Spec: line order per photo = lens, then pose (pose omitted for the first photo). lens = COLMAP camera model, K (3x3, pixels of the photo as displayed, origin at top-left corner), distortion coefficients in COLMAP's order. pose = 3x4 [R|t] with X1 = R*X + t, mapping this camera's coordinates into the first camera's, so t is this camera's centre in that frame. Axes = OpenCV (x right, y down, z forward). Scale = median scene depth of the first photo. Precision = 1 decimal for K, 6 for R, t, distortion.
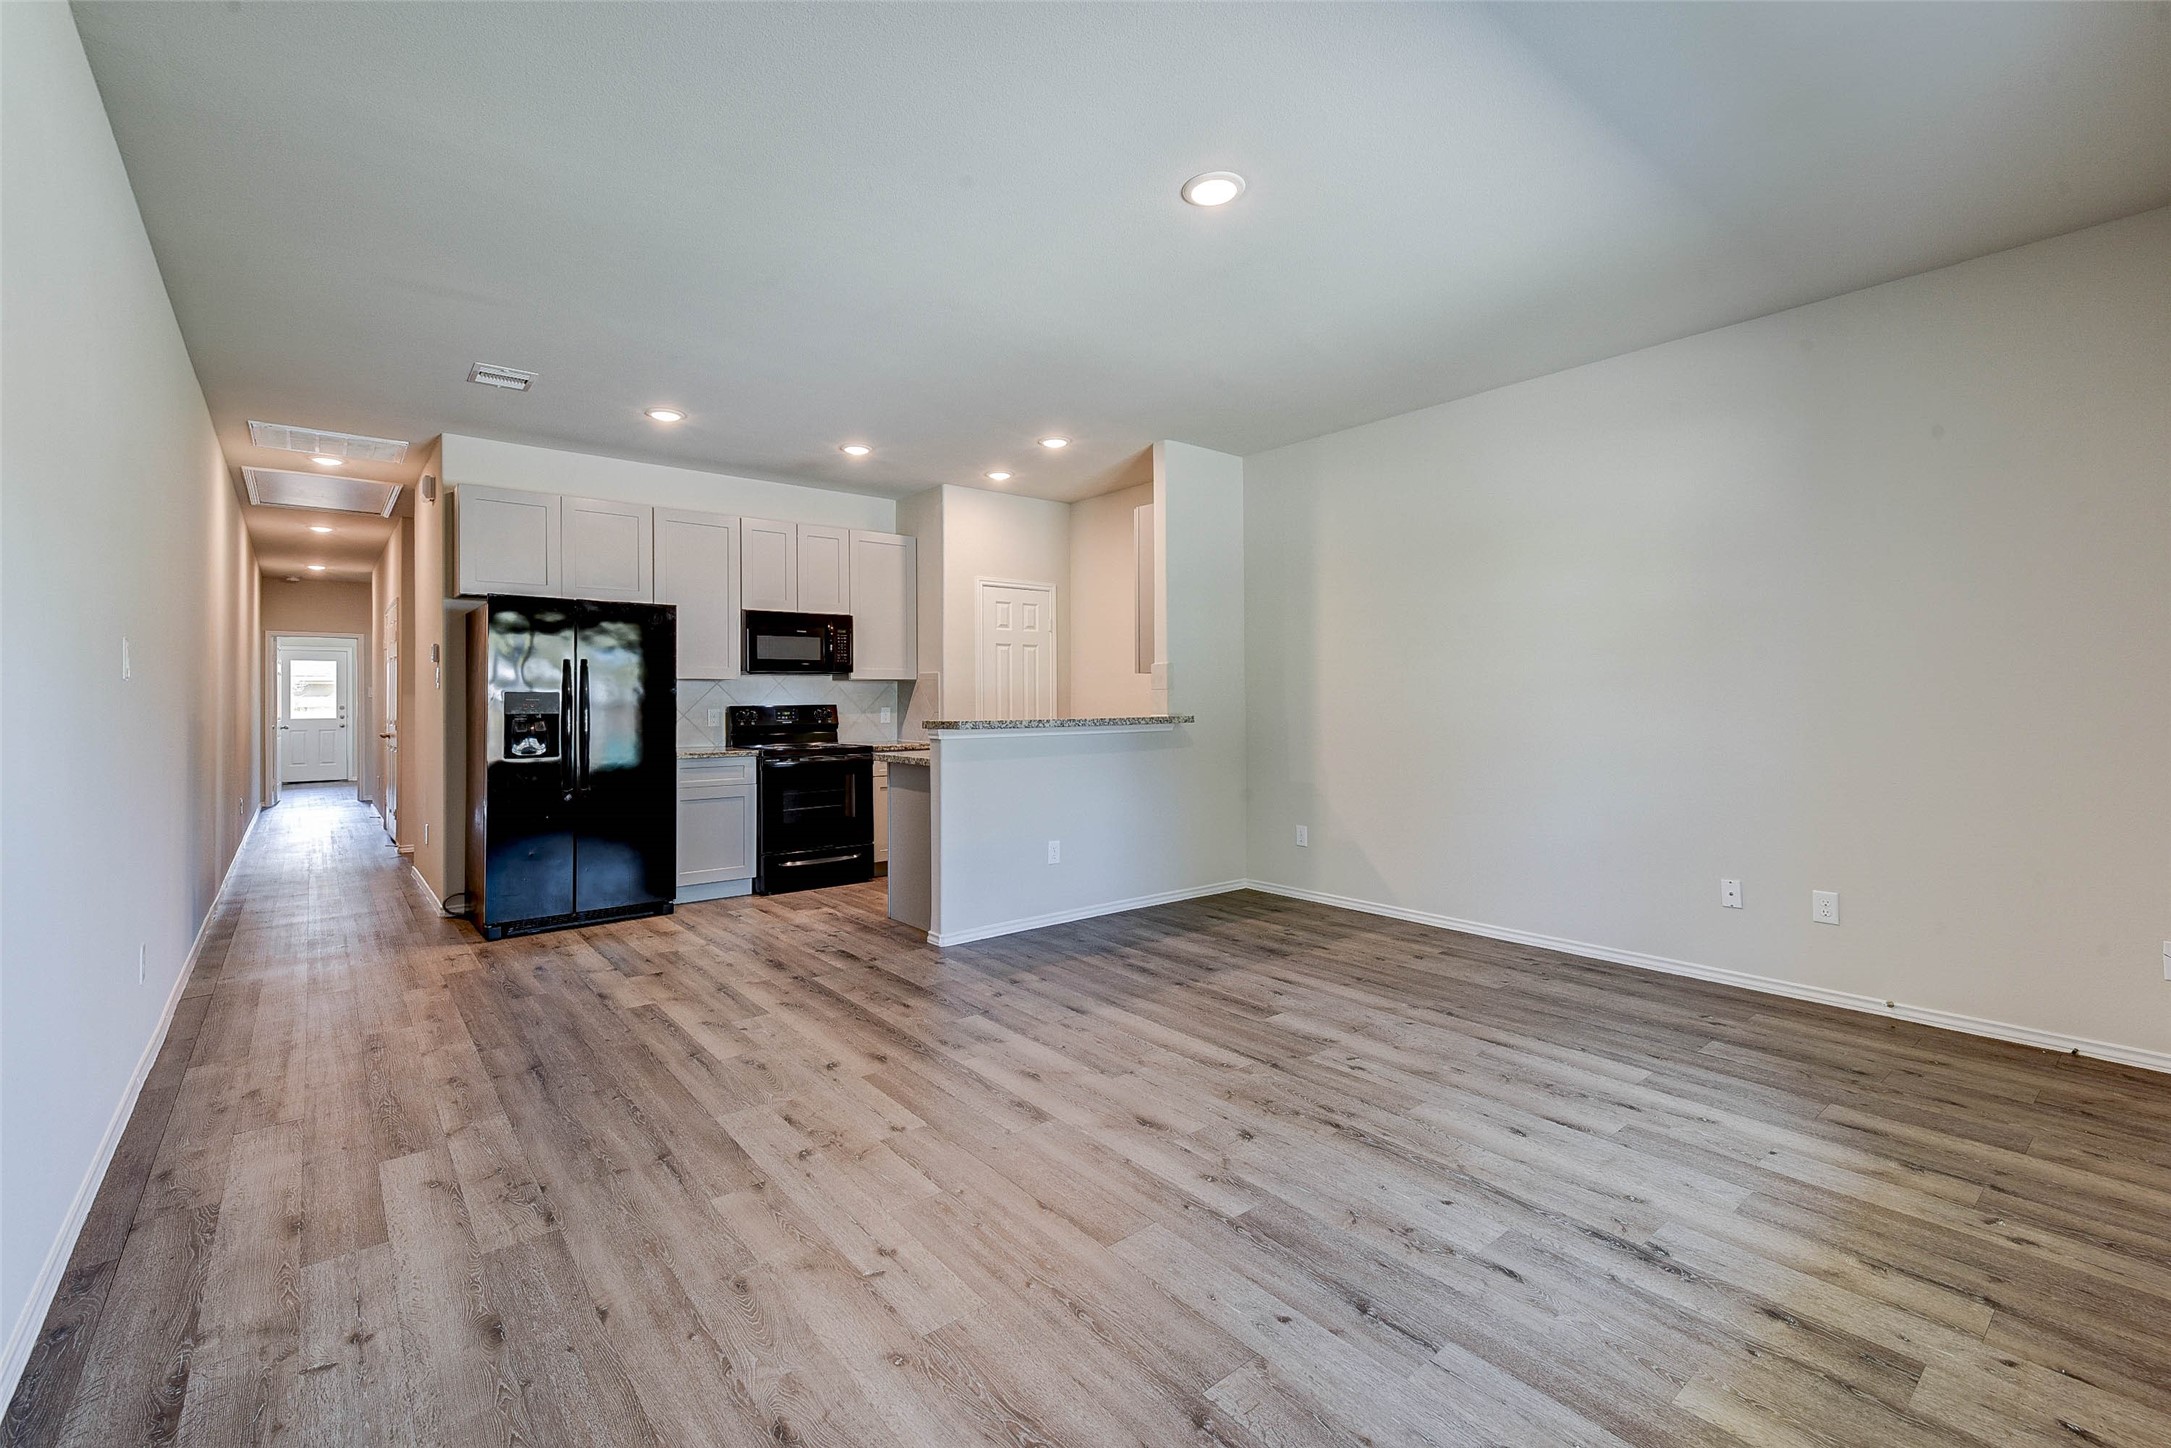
lens RADIAL K [[949.2, 0, 1098.2], [0, 949.2, 689.4], [0, 0, 1]] dist [0.009580, -0.000310]
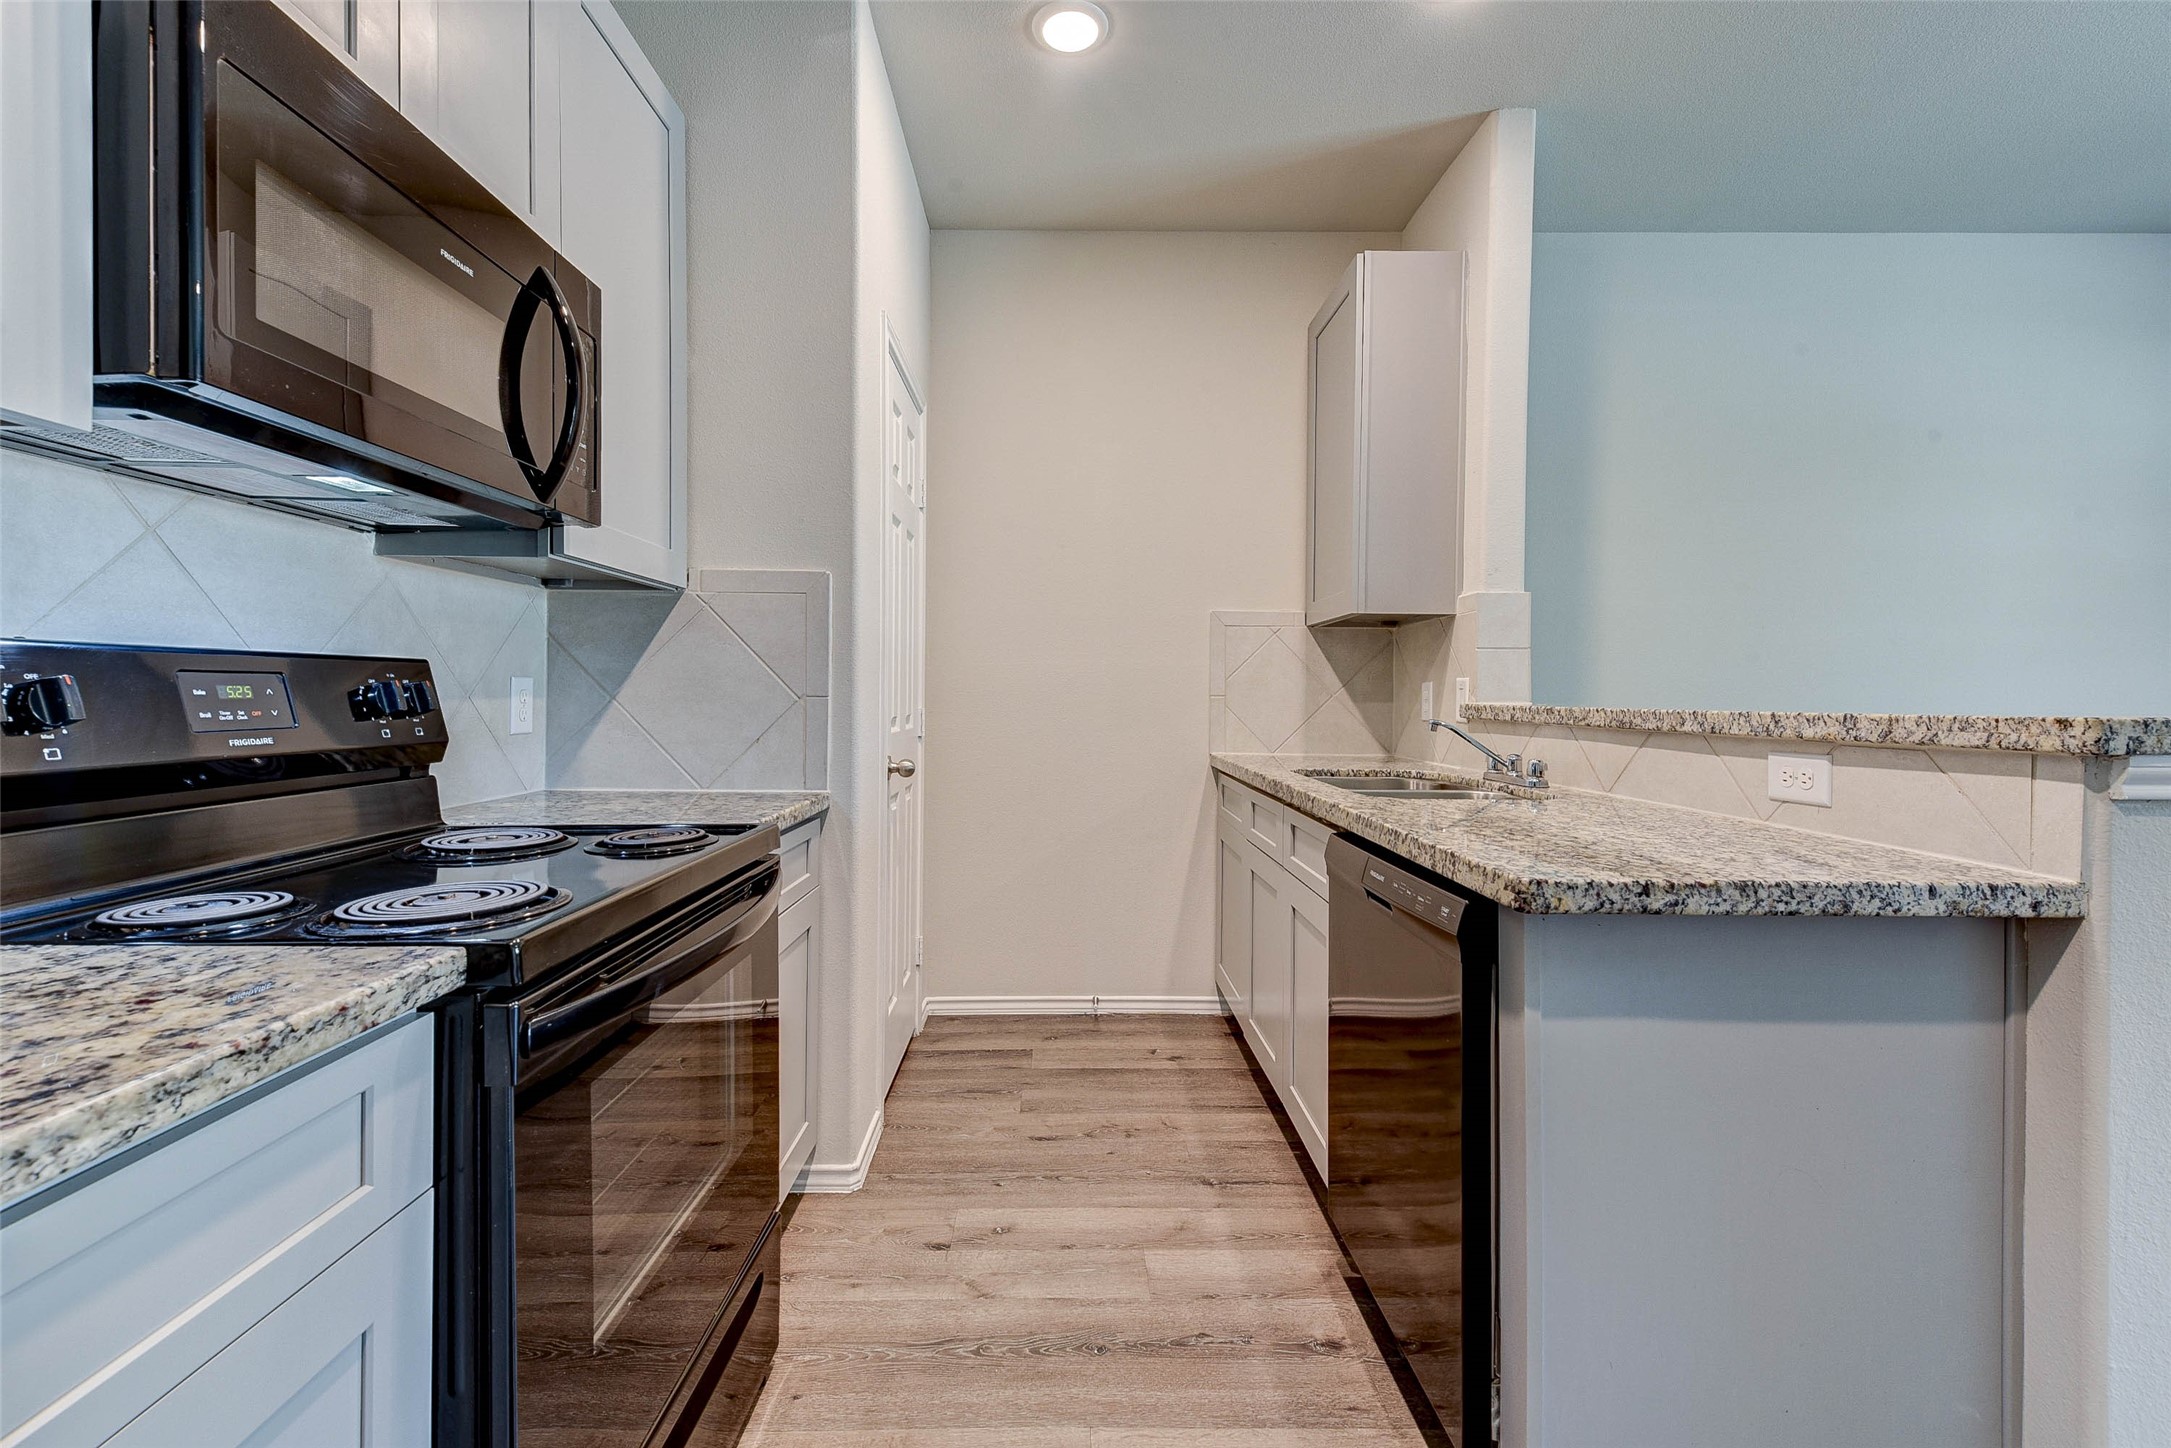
lens RADIAL K [[942.7, 0, 1094.6], [0, 942.7, 701.3], [0, 0, 1]] dist [0.004654, -0.000562]
pose [[0.629982, 0.002620, 0.776606, -0.506793], [-0.017259, 0.999795, 0.010628, 0.030296], [-0.776418, -0.020099, 0.629897, 1.045951]]
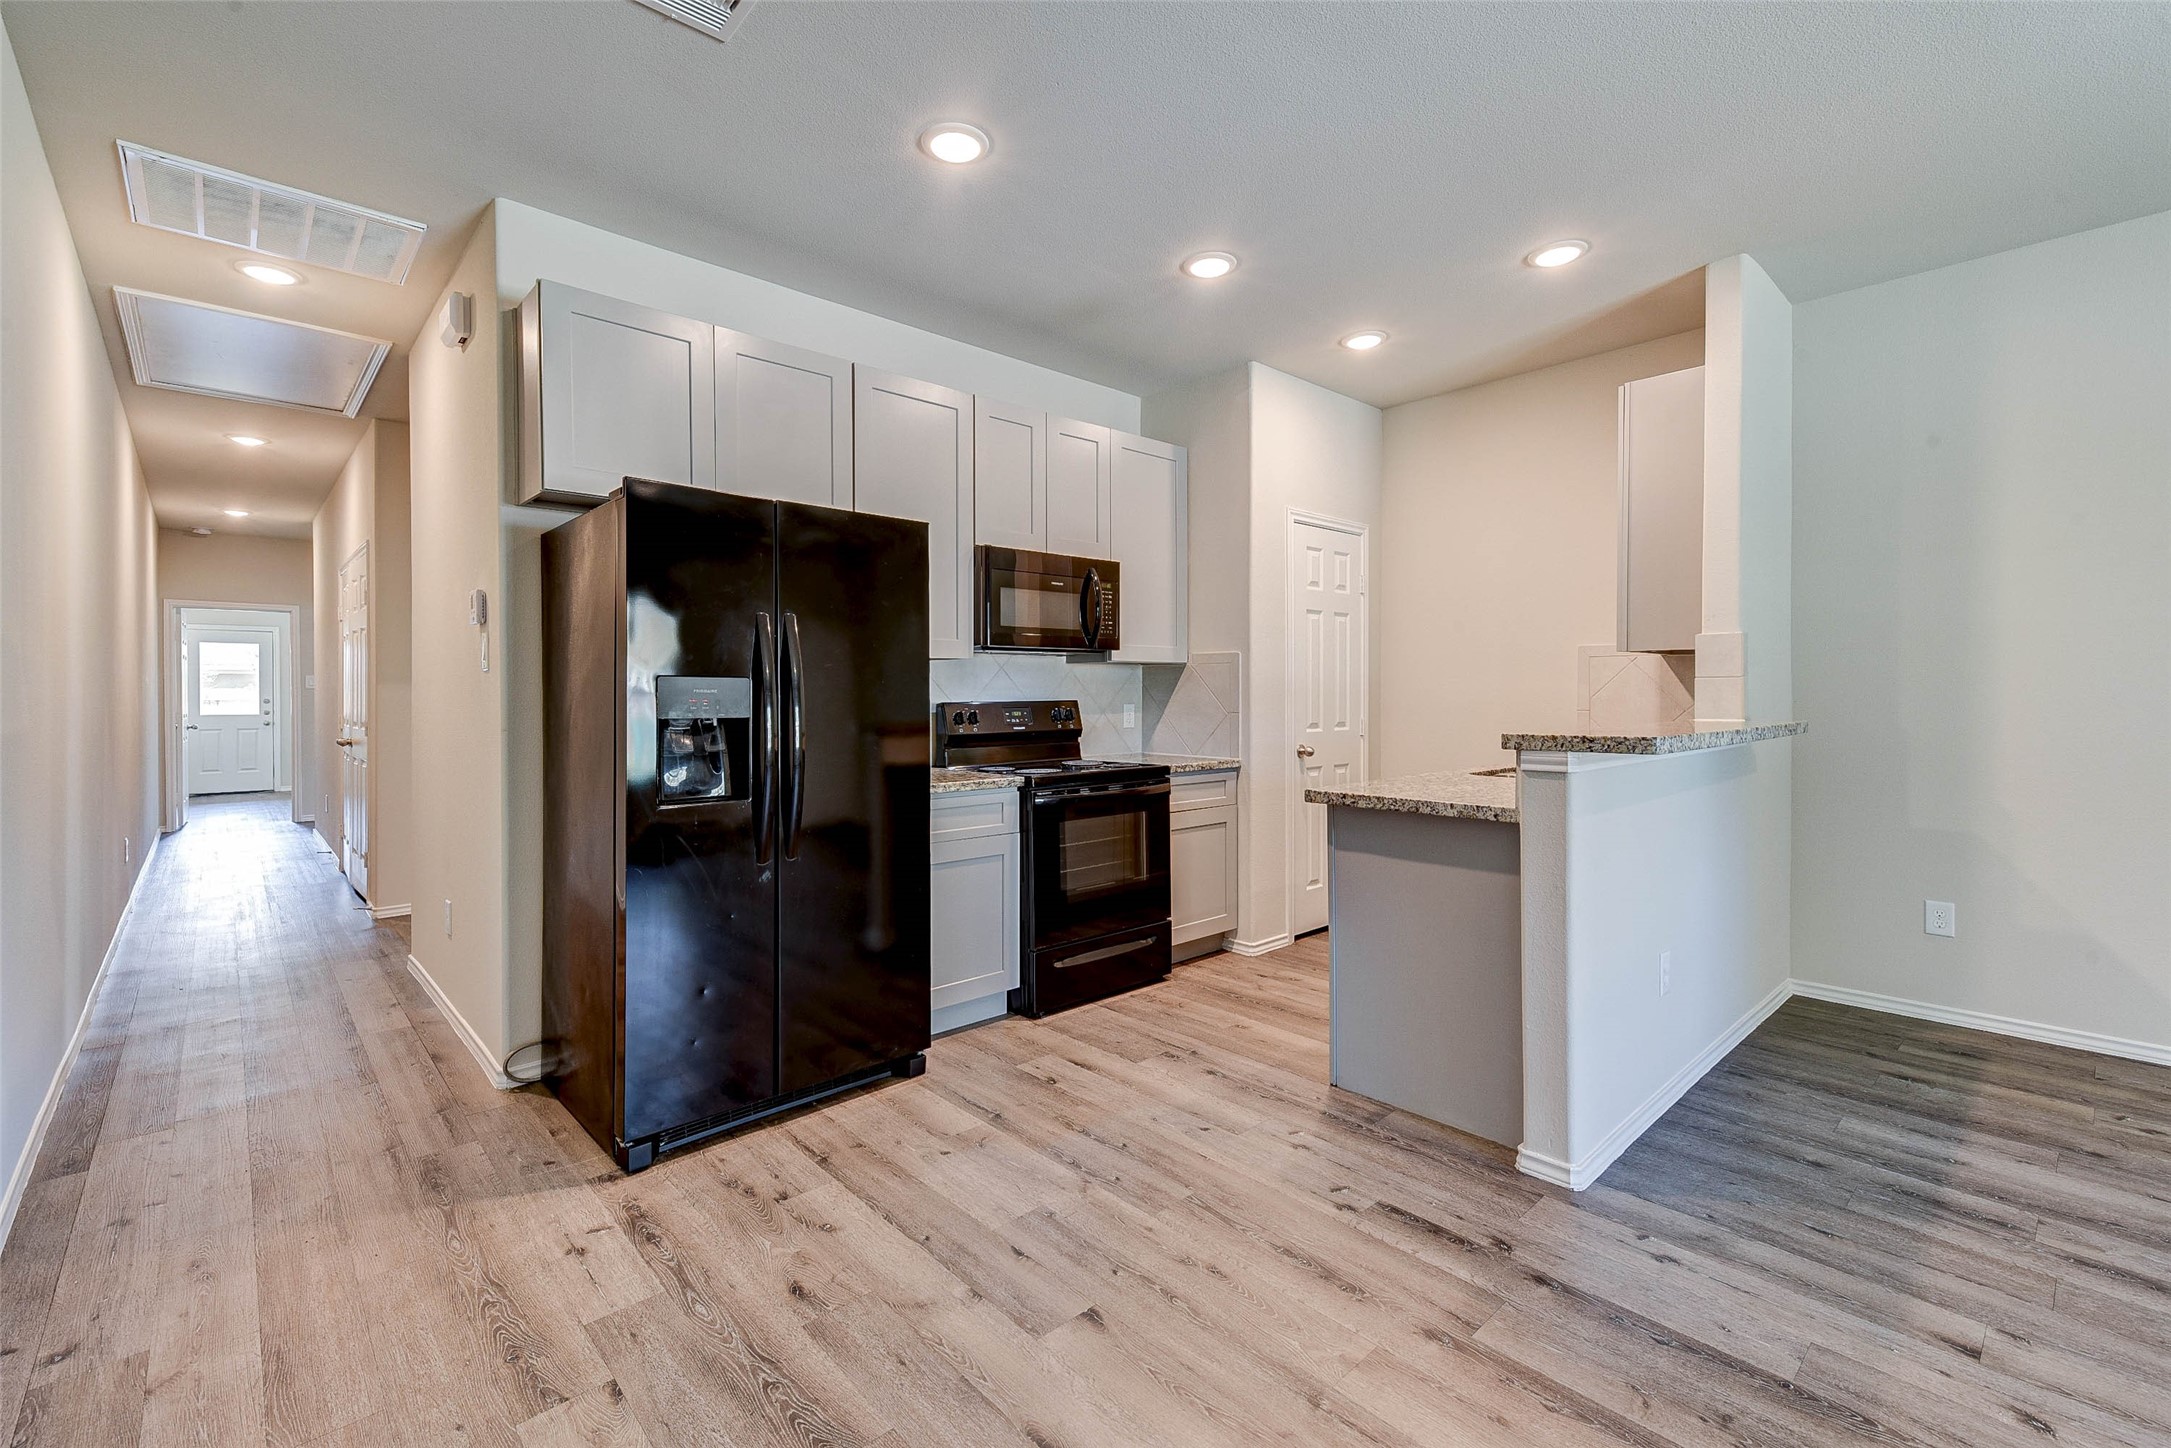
lens RADIAL K [[944.2, 0, 1088.0], [0, 944.2, 693.7], [0, 0, 1]] dist [0.008312, -0.000569]
pose [[0.998675, 0.001773, 0.051431, -0.434734], [-0.002380, 0.999928, 0.011743, 0.005591], [-0.051407, -0.011849, 0.998608, 0.506177]]
